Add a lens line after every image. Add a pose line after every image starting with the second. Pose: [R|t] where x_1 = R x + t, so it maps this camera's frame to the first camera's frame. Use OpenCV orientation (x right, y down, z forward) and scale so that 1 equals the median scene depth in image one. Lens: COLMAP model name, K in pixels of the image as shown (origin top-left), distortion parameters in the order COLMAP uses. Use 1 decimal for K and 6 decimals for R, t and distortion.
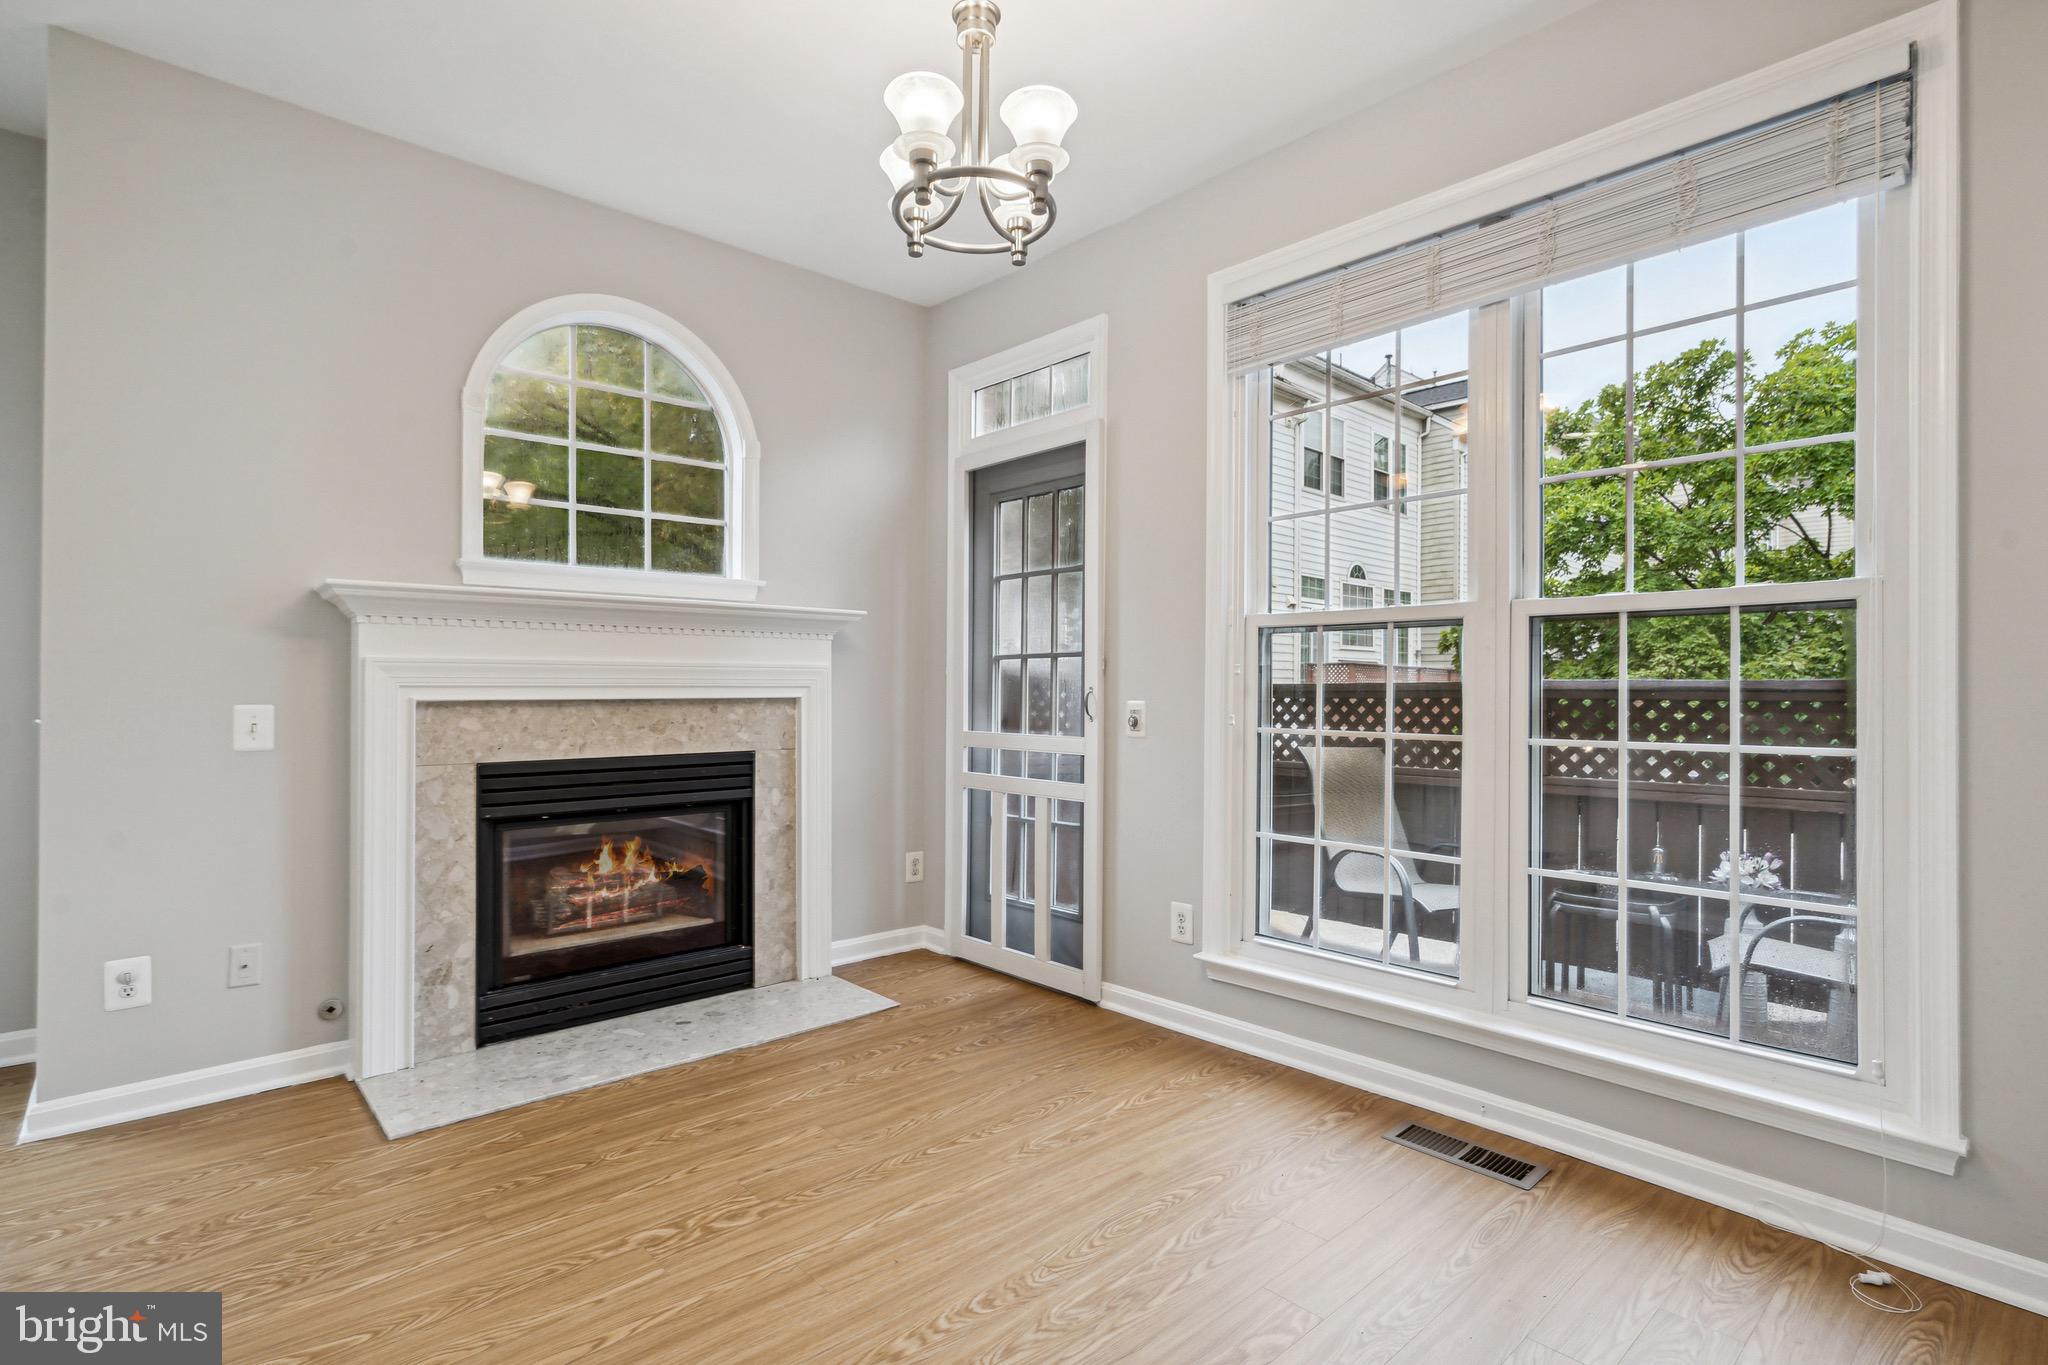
lens RADIAL K [[980.5, 0, 1011.1], [0, 980.5, 681.5], [0, 0, 1]] dist [-0.000048, 0.000324]
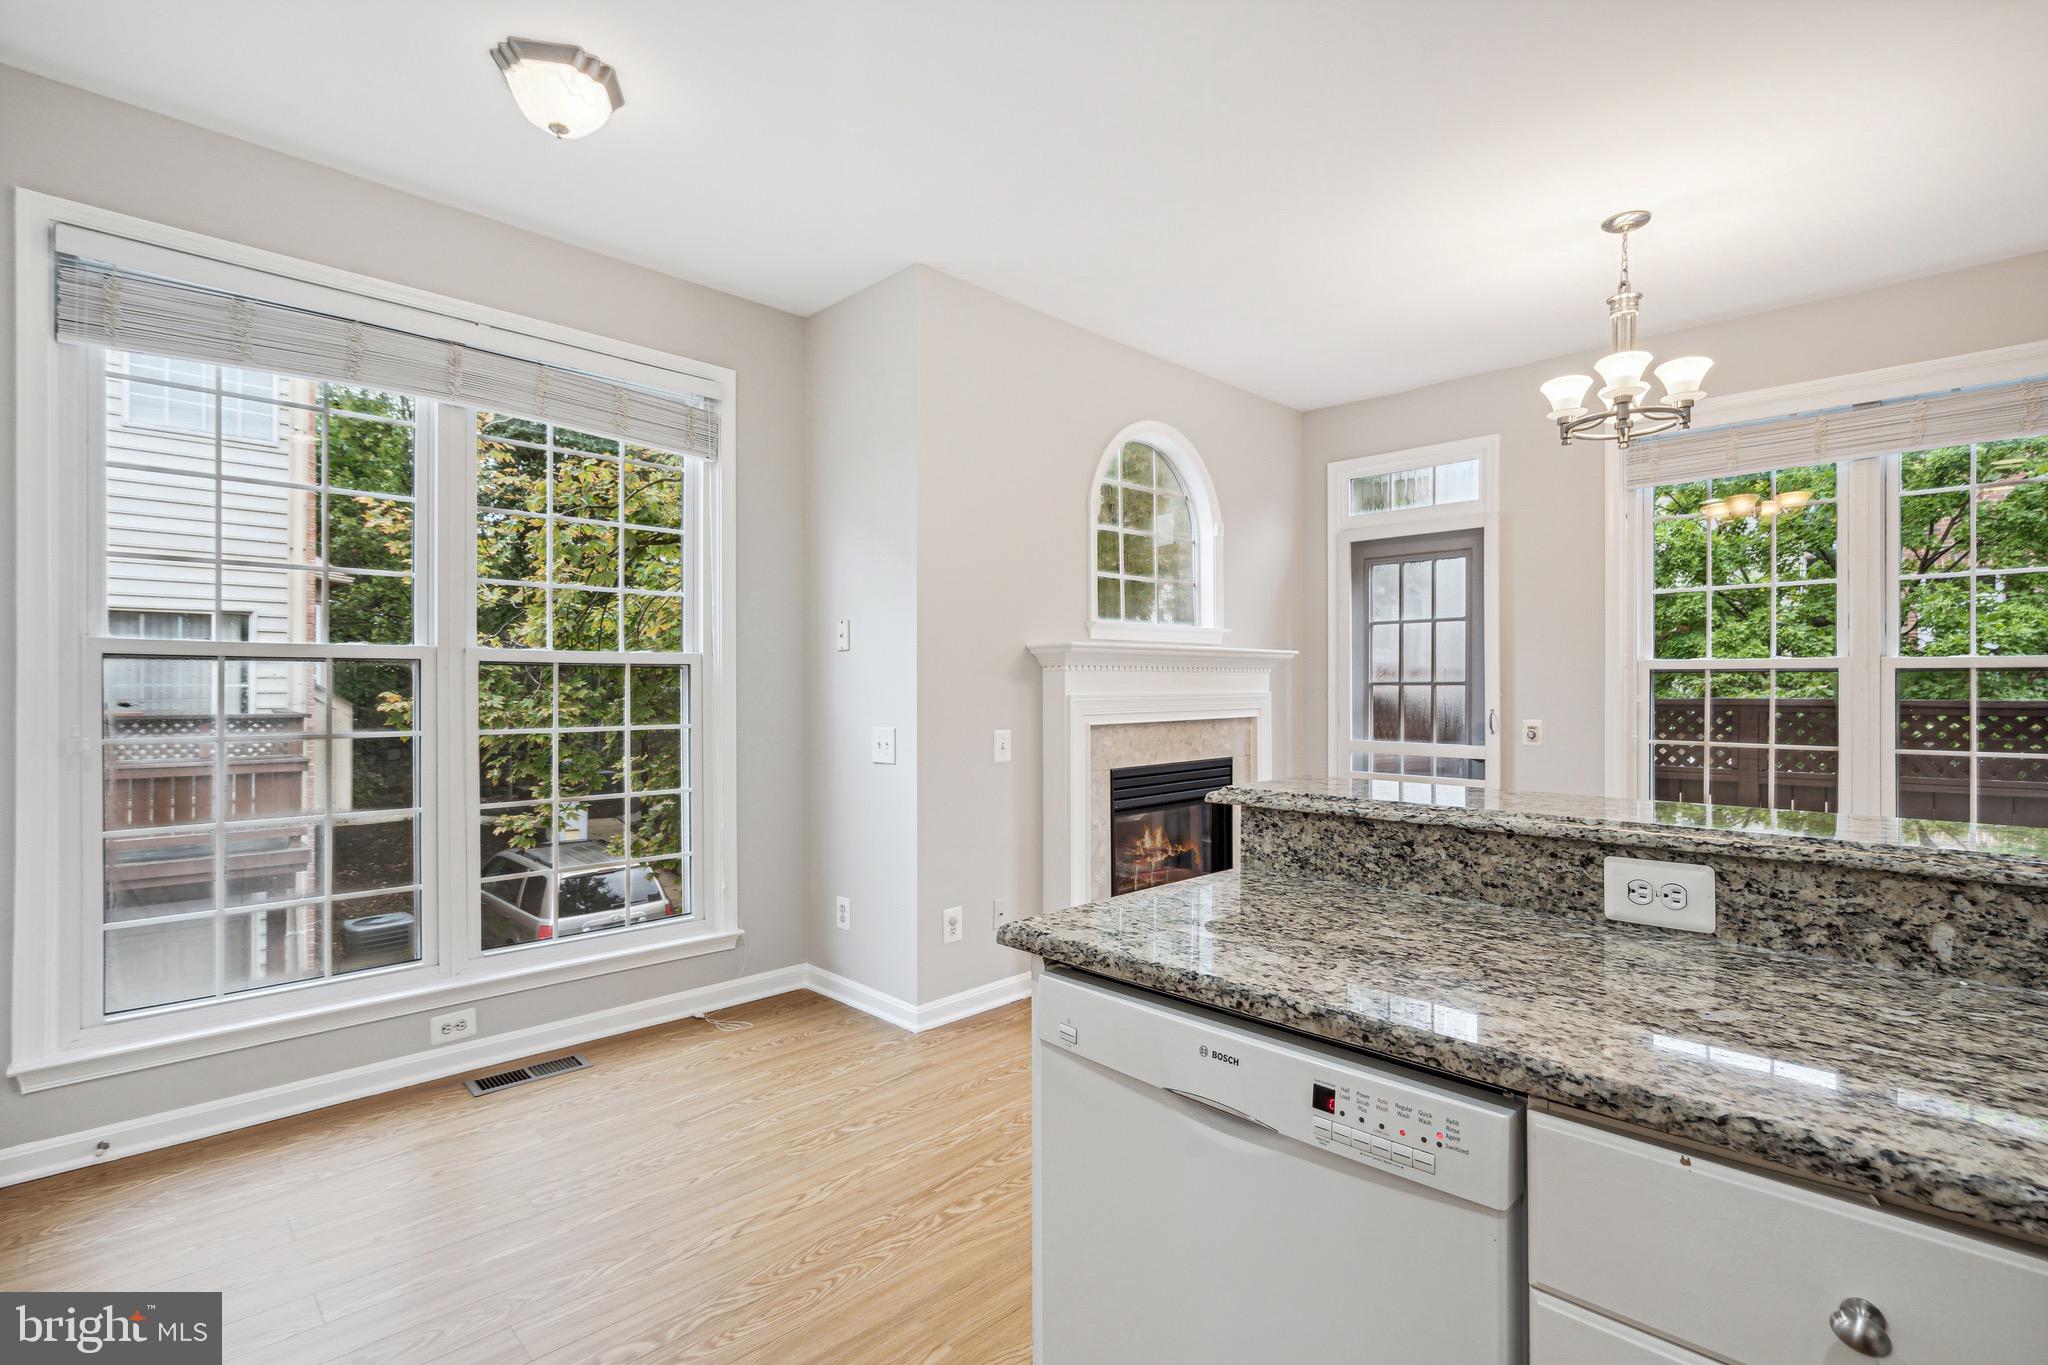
lens RADIAL K [[944.1, 0, 1018.1], [0, 944.1, 685.0], [0, 0, 1]] dist [-0.001264, 0.000097]
pose [[0.999068, -0.004220, 0.042956, -0.691607], [0.003901, 0.999964, 0.007505, -0.043434], [-0.042986, -0.007330, 0.999049, -0.309853]]
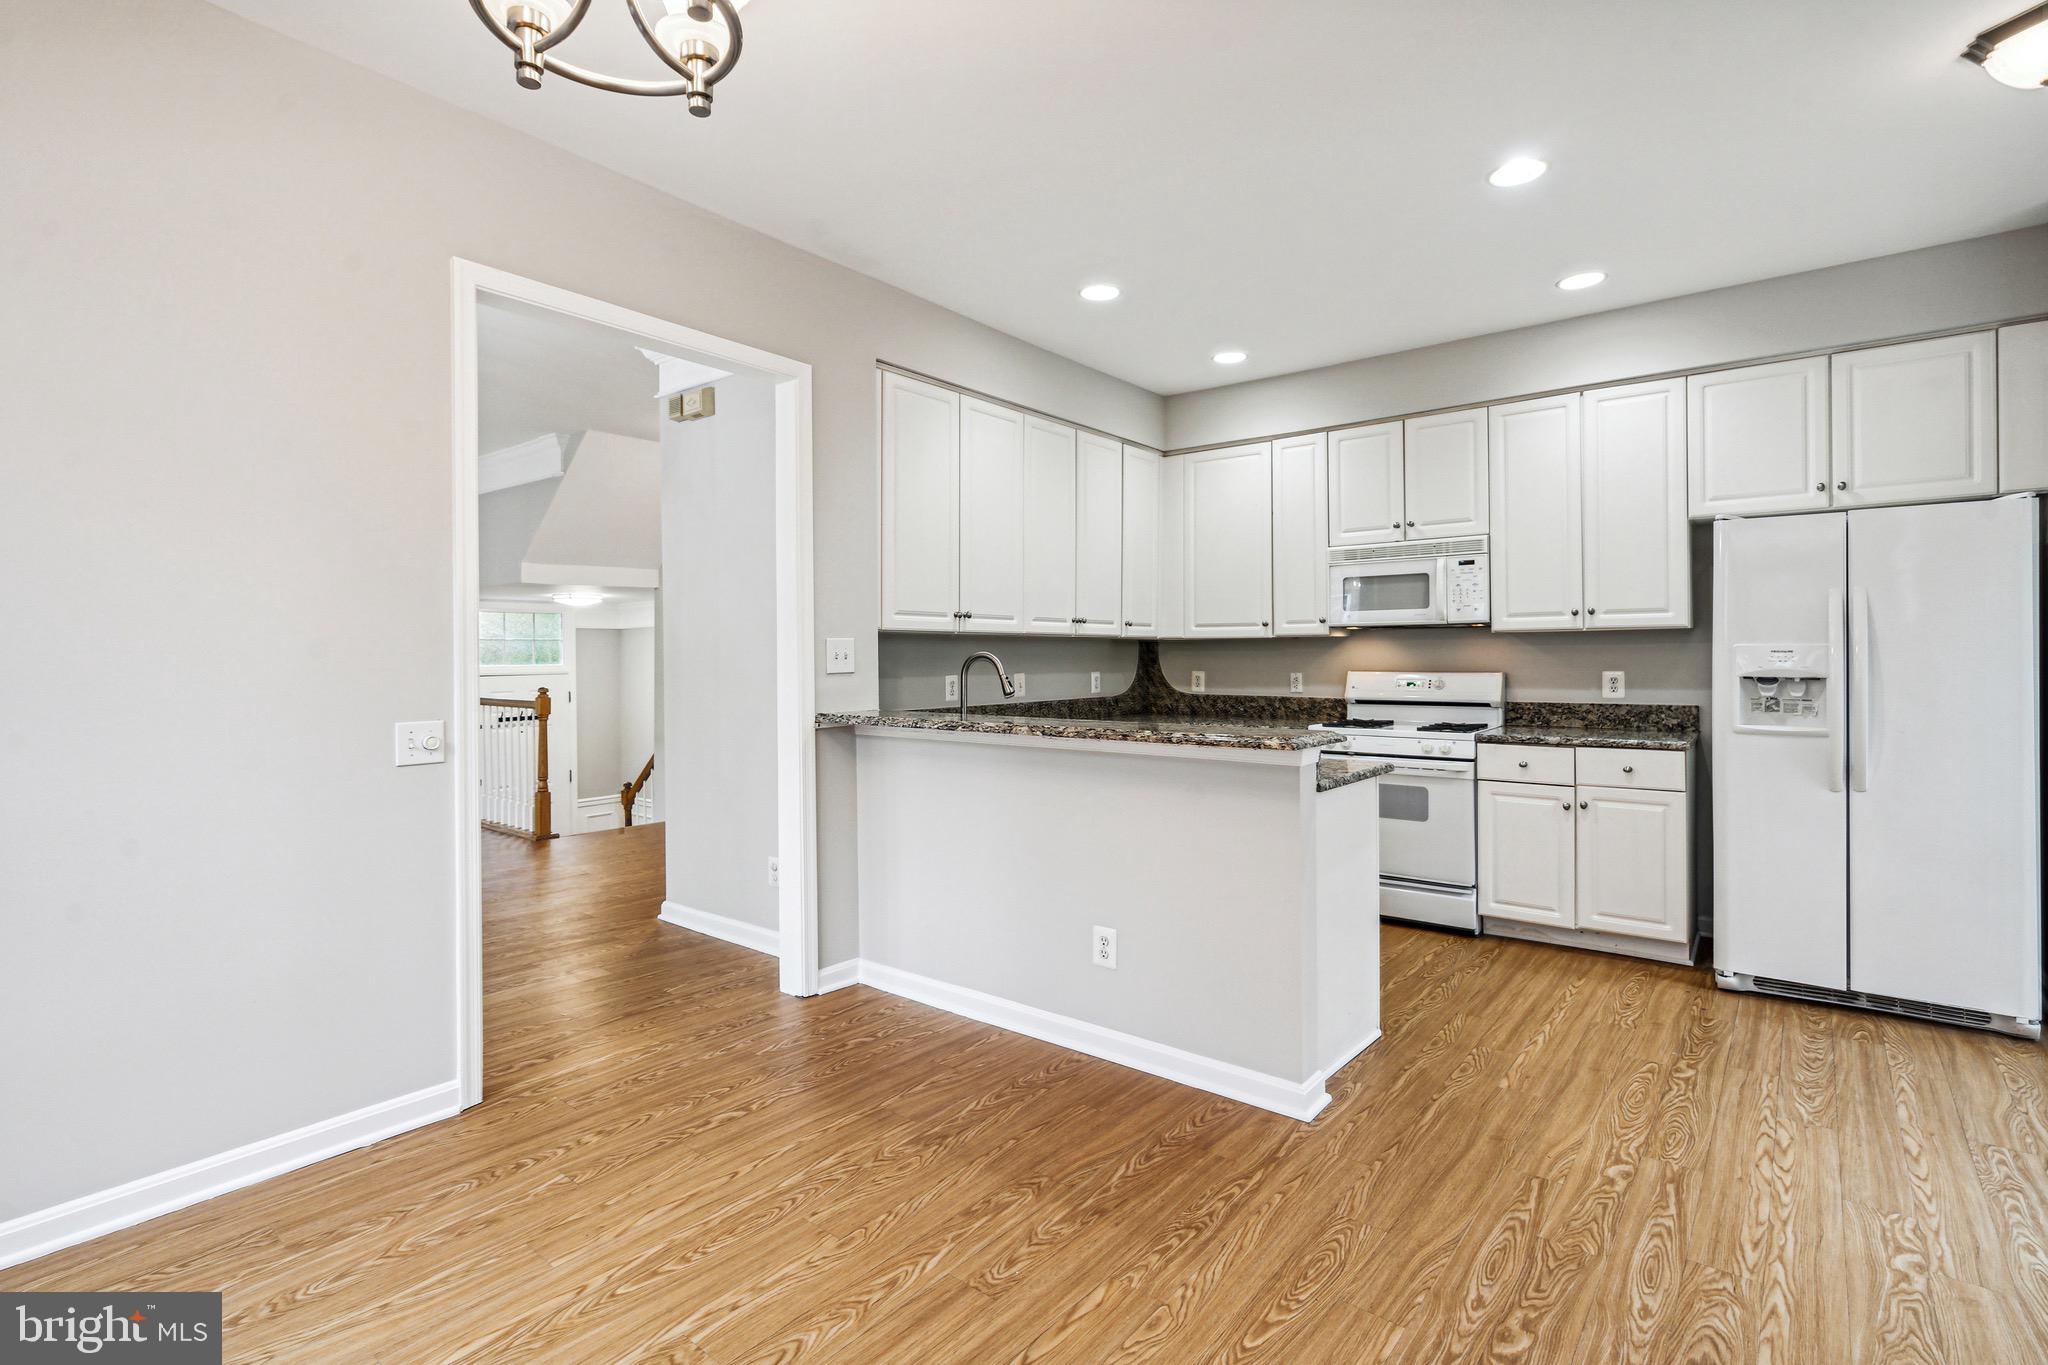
lens RADIAL K [[958.9, 0, 1019.5], [0, 958.9, 667.9], [0, 0, 1]] dist [0.001083, 0.000097]
pose [[-0.987732, 0.000606, -0.156158, -0.134439], [0.000717, 1.000000, -0.000651, -0.032616], [0.156157, -0.000755, -0.987732, 1.049910]]
